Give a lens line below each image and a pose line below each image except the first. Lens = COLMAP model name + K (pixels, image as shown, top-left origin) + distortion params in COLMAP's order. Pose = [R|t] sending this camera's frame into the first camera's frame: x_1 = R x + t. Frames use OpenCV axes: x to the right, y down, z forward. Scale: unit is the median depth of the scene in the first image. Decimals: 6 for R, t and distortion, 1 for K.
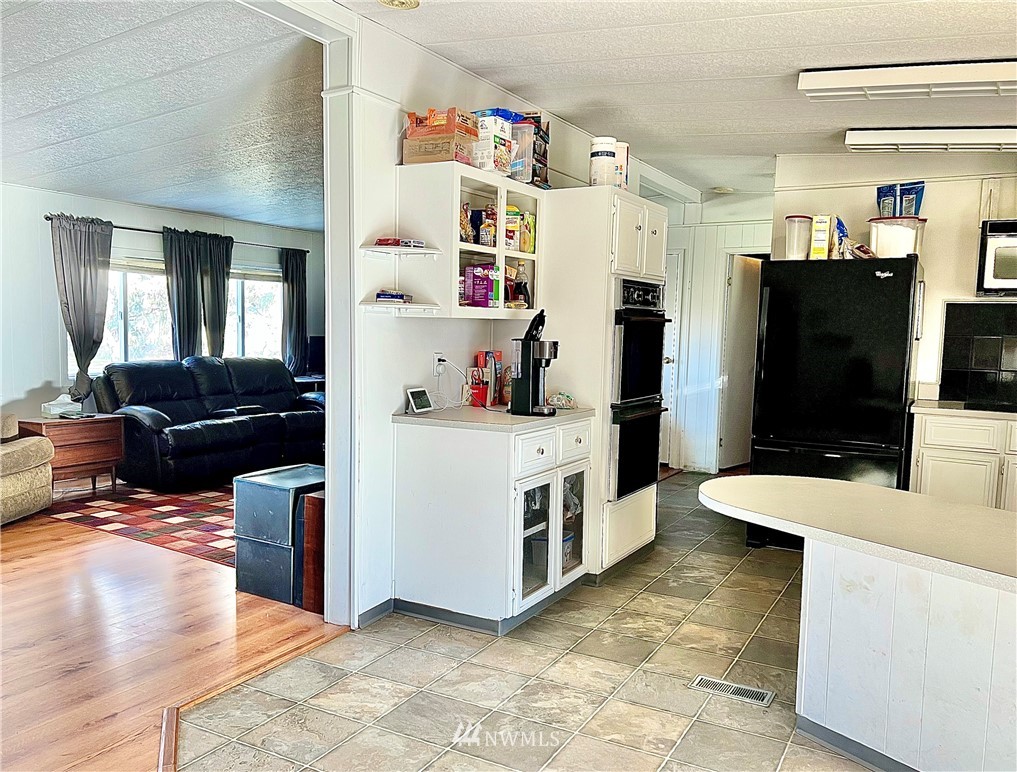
lens RADIAL K [[797.9, 0, 478.6], [0, 797.9, 399.8], [0, 0, 1]] dist [0.068708, -0.065165]
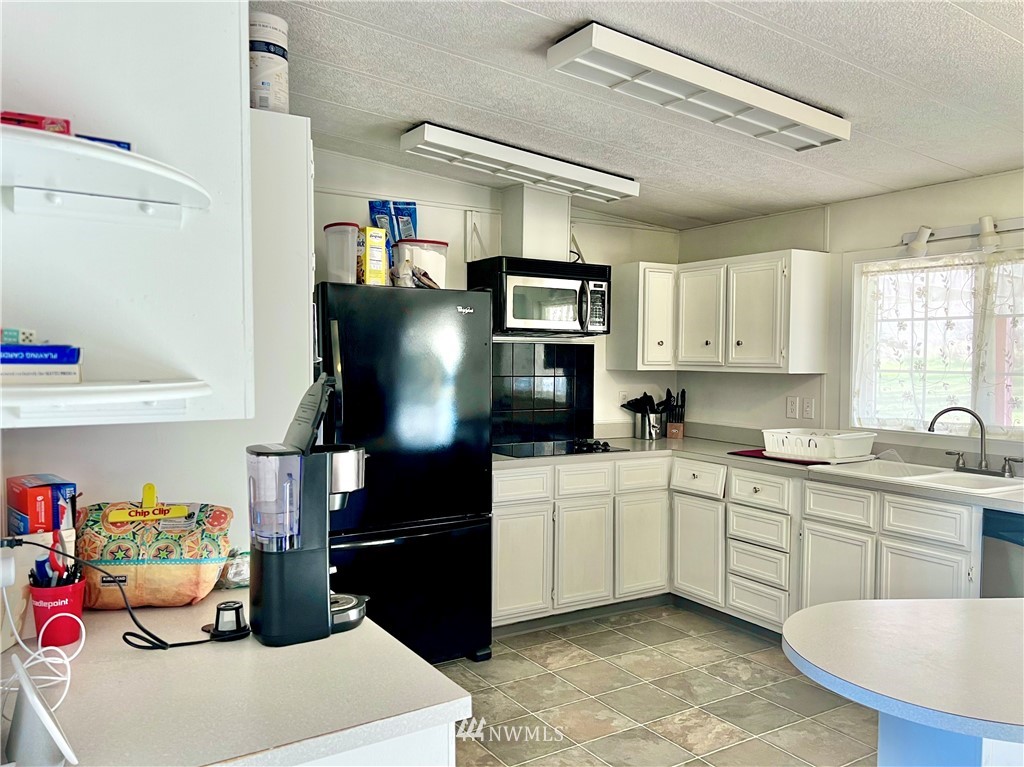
lens RADIAL K [[792.8, 0, 511.8], [0, 792.8, 389.6], [0, 0, 1]] dist [0.092507, -0.163259]
pose [[0.445771, -0.061420, 0.893037, -0.226672], [0.090577, 0.995618, 0.023263, -0.096771], [-0.890552, 0.070519, 0.449381, 0.653252]]
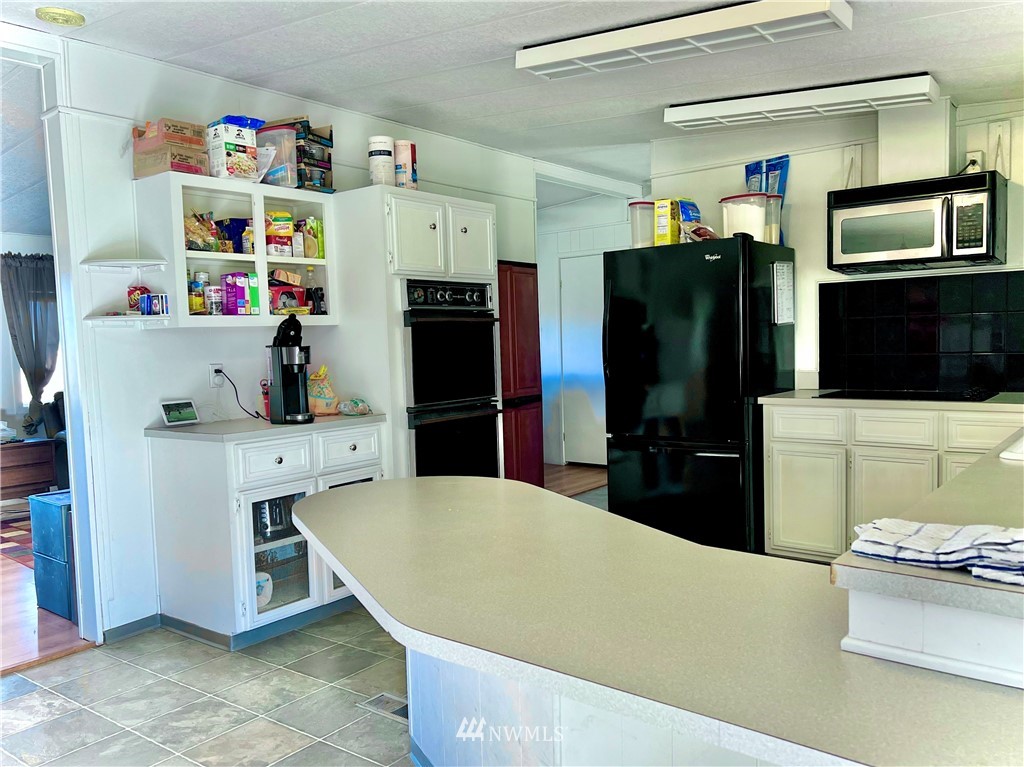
lens RADIAL K [[792.8, 0, 511.8], [0, 792.8, 389.6], [0, 0, 1]] dist [0.092507, -0.163259]
pose [[0.989875, -0.045532, -0.134440, 0.424155], [0.041705, 0.998644, -0.031154, 0.018291], [0.135676, 0.025231, 0.990432, 0.063507]]
